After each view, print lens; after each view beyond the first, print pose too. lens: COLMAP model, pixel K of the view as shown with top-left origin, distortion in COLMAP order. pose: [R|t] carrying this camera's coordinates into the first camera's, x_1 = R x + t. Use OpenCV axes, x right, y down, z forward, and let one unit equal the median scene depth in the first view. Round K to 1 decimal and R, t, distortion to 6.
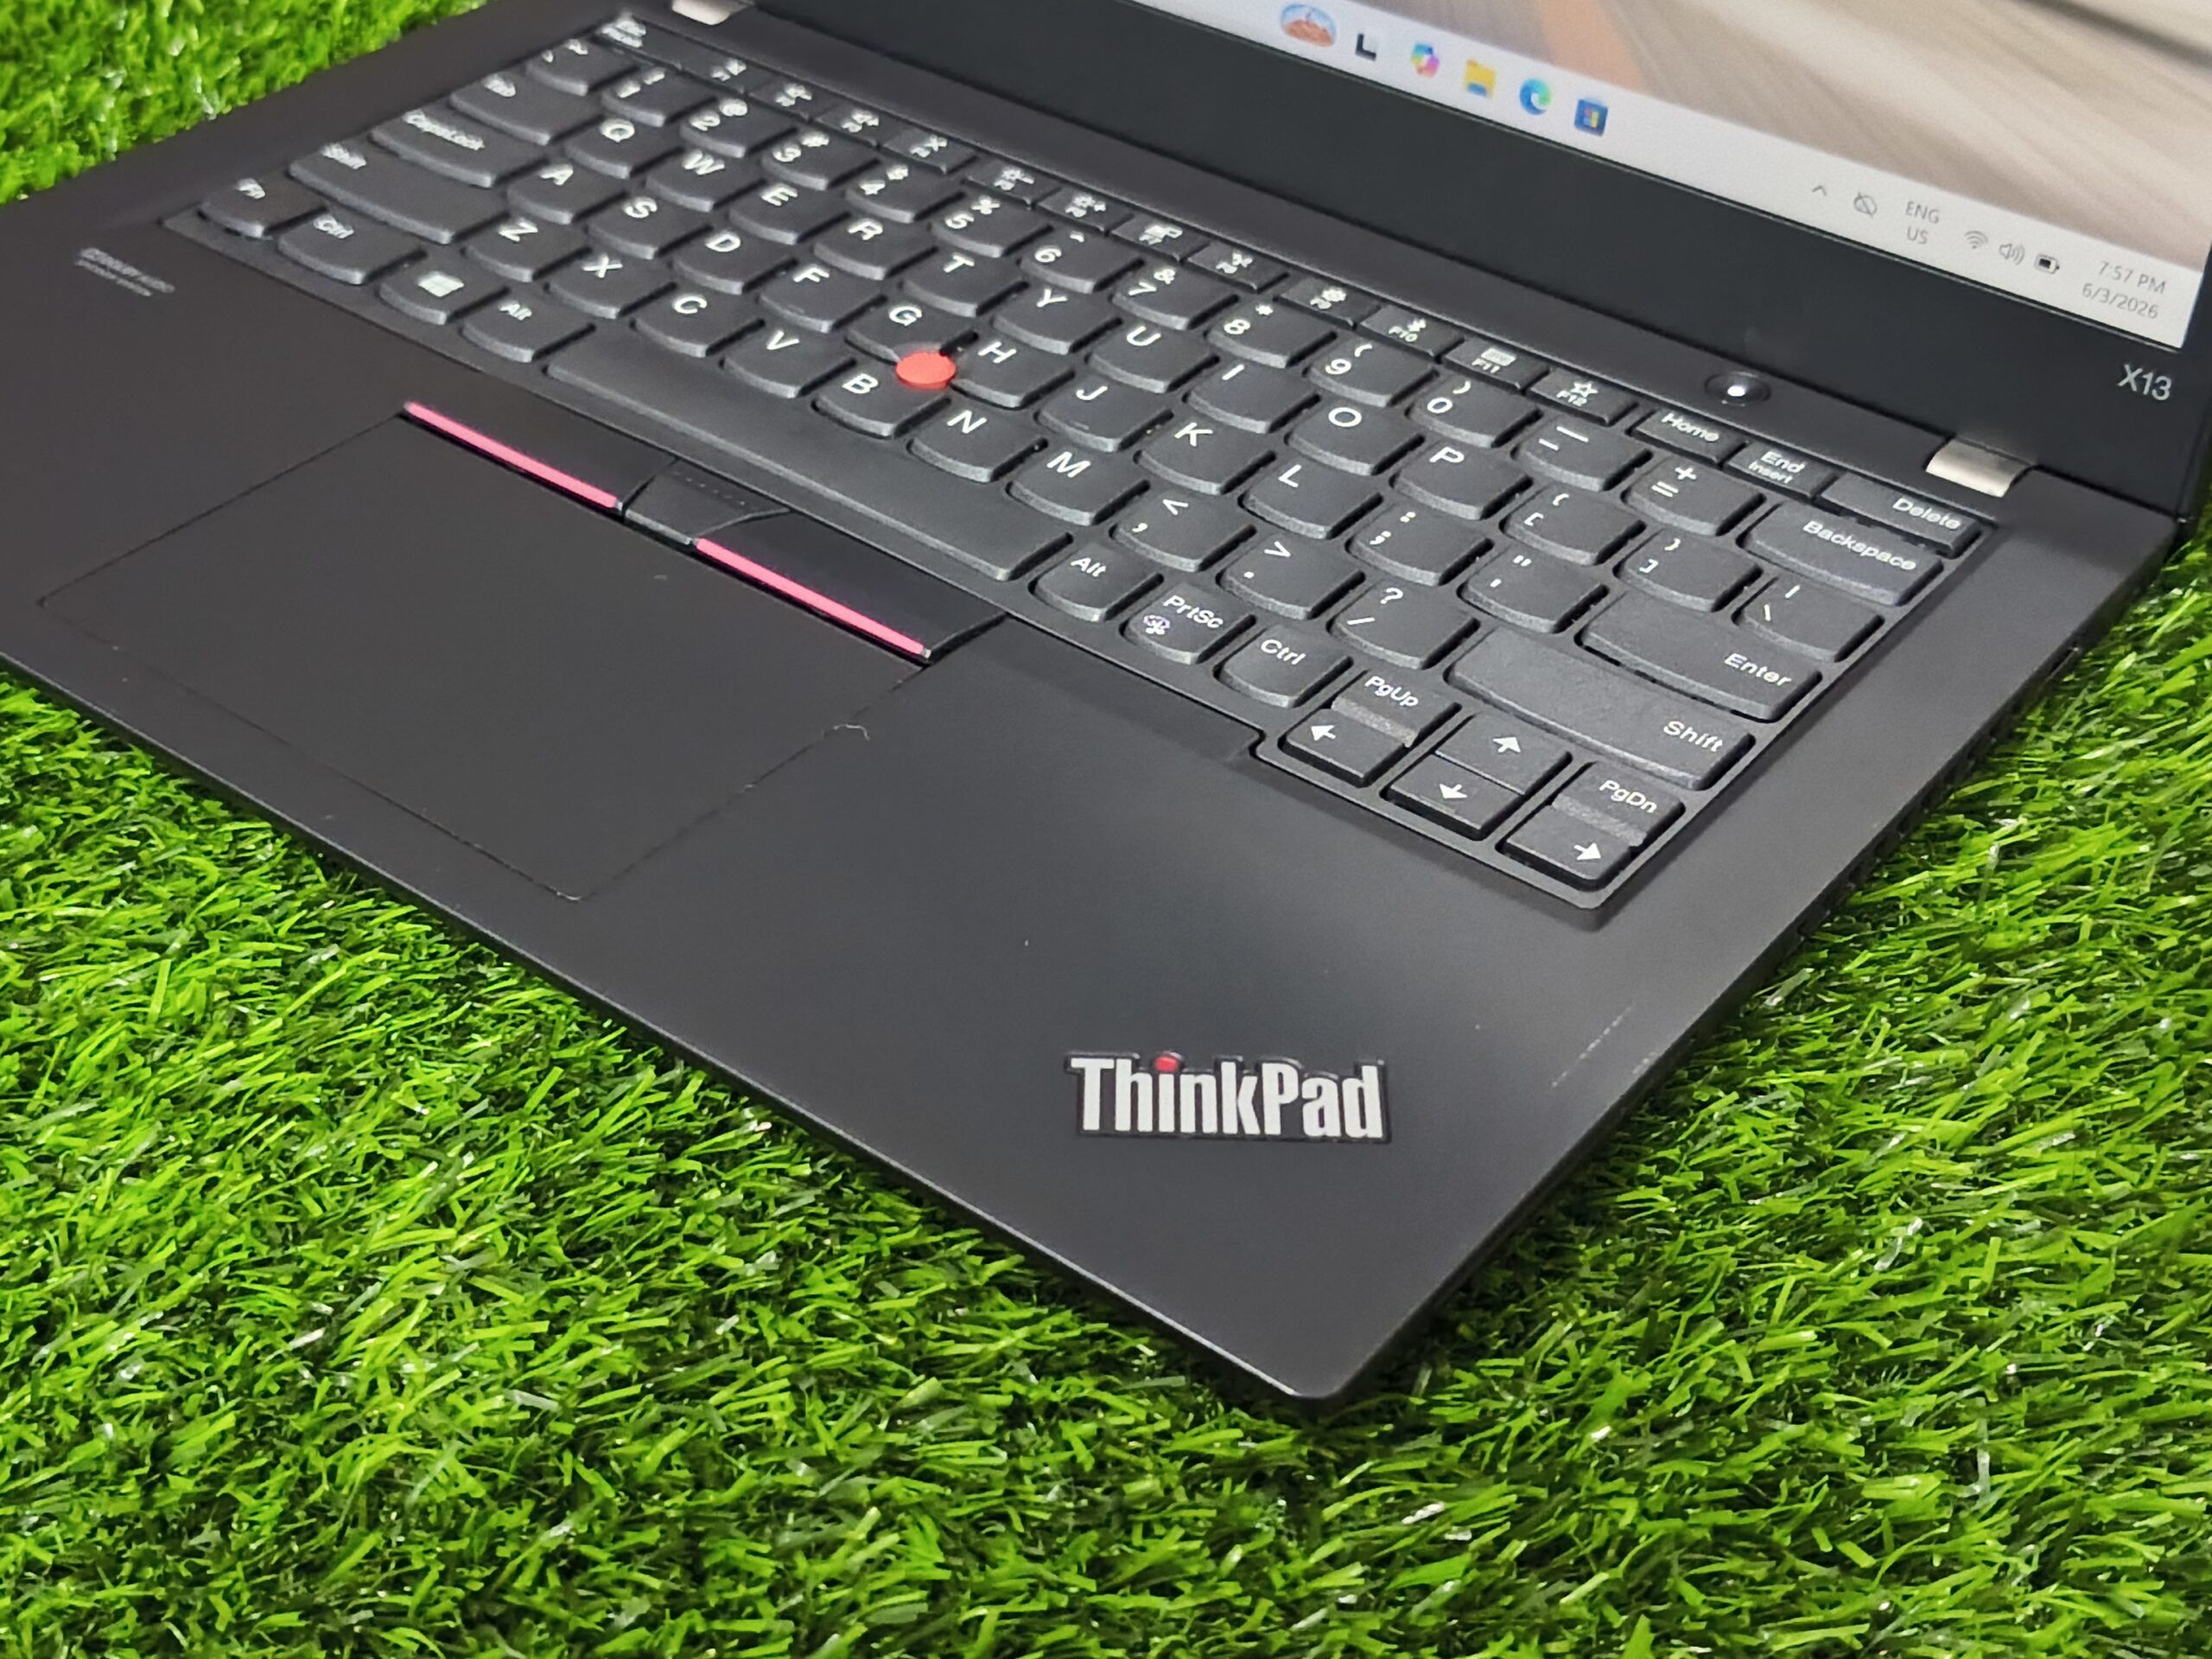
lens RADIAL K [[3254.9, 0, 1106.0], [0, 3254.9, 829.5], [0, 0, 1]] dist [0.089678, -0.367123]
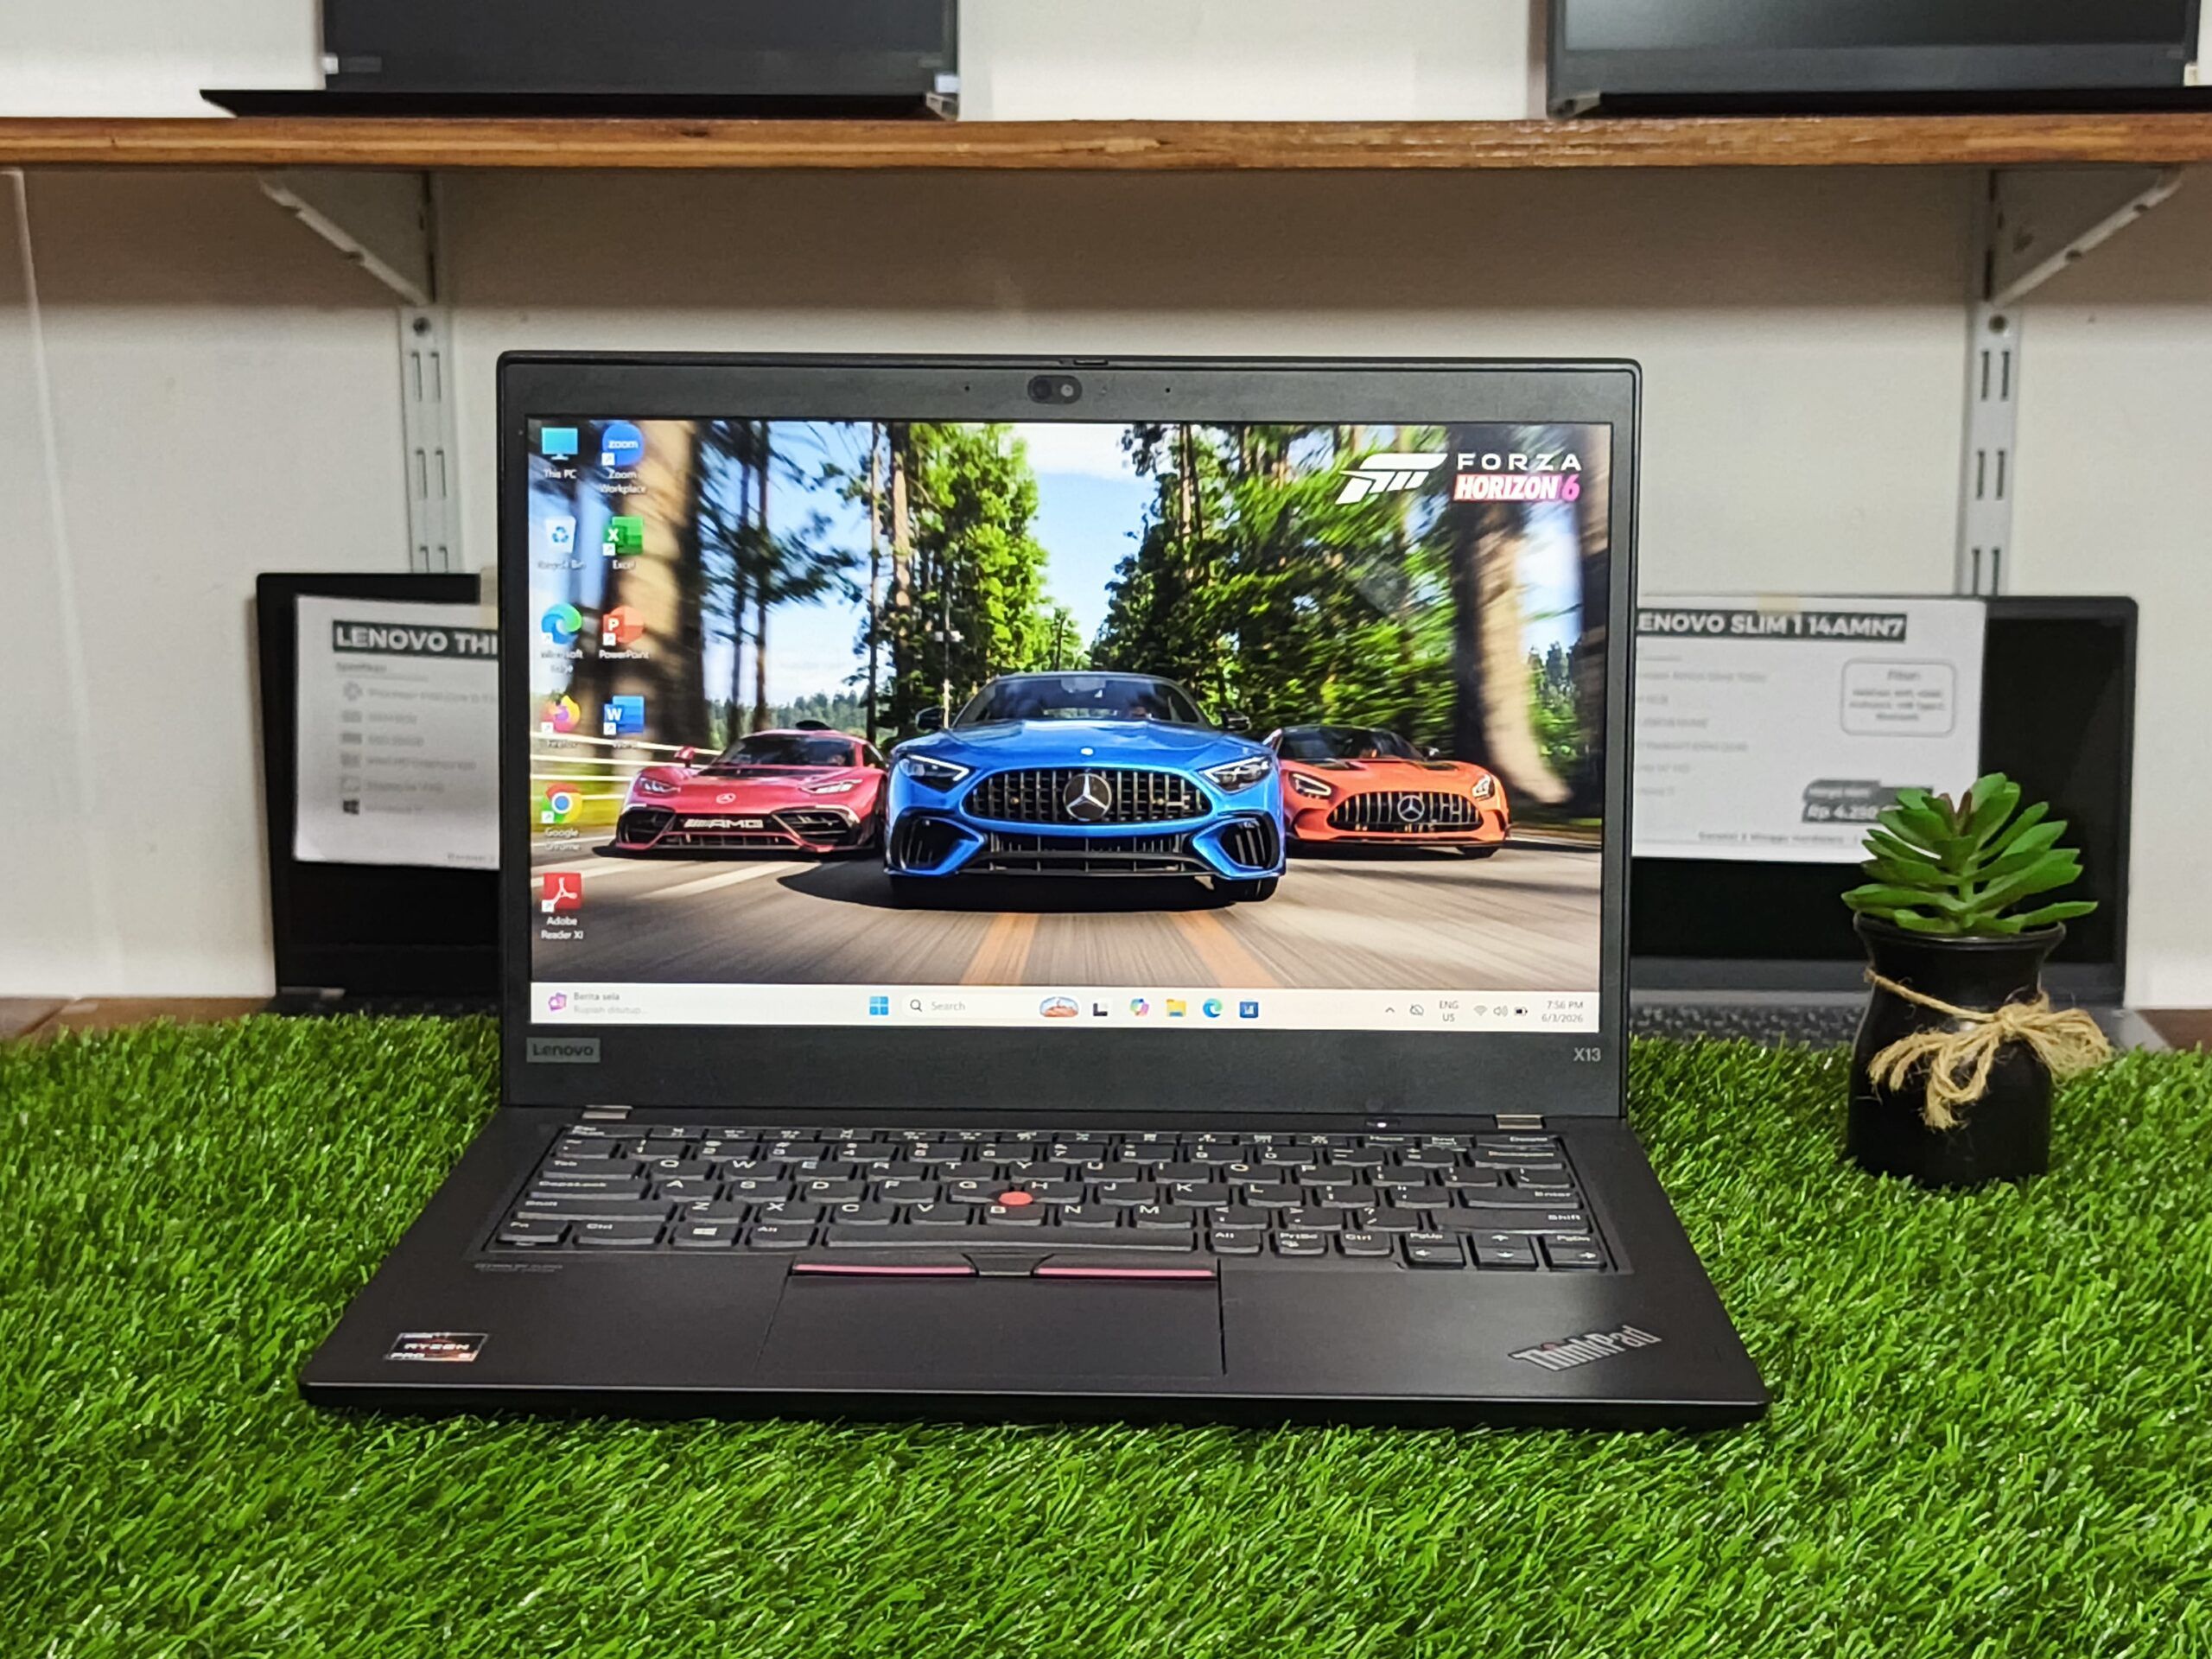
lens RADIAL K [[3241.8, 0, 1109.1], [0, 3241.8, 739.7], [0, 0, 1]] dist [0.046845, -0.134224]
pose [[0.800482, -0.112511, 0.588702, -0.928447], [0.374631, 0.860628, -0.344921, 0.237207], [-0.467847, 0.496649, 0.731067, -0.341498]]
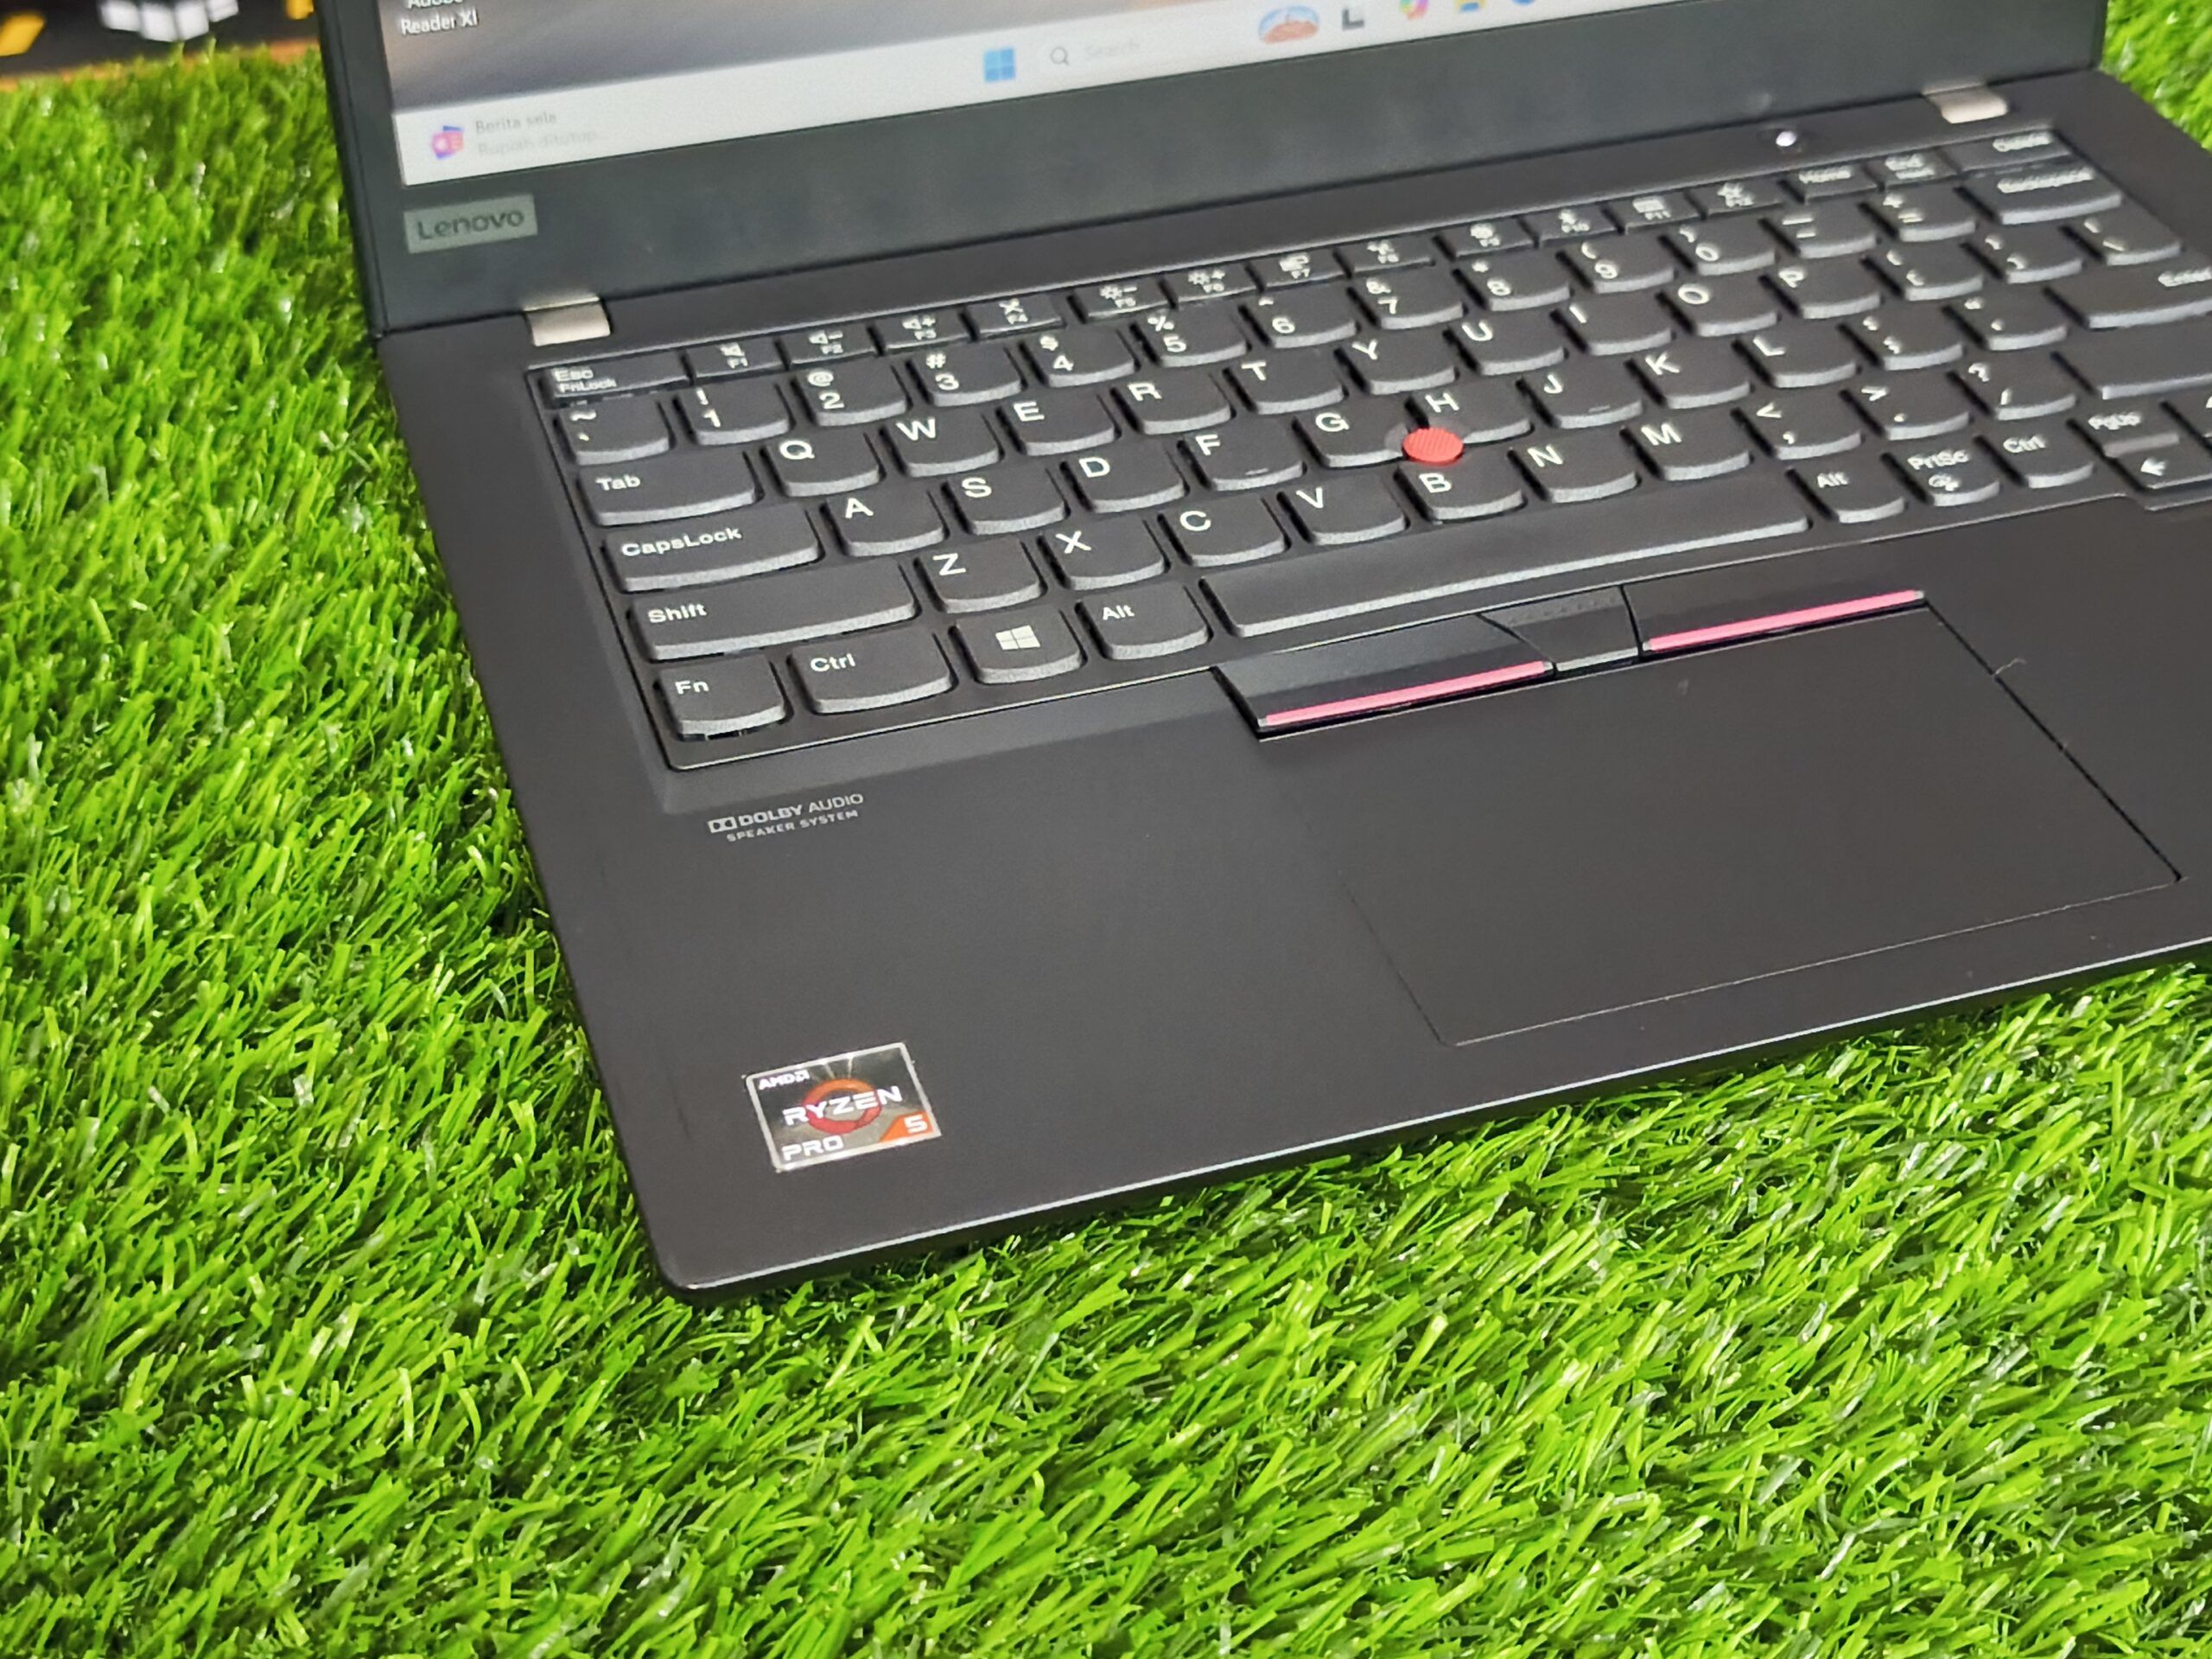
lens RADIAL K [[3254.9, 0, 1106.0], [0, 3254.9, 829.5], [0, 0, 1]] dist [0.089678, -0.367123]
pose [[0.558700, -0.534011, 0.634575, -0.773089], [0.511281, 0.824212, 0.243447, -0.324054], [-0.653028, 0.188433, 0.733517, 0.339273]]
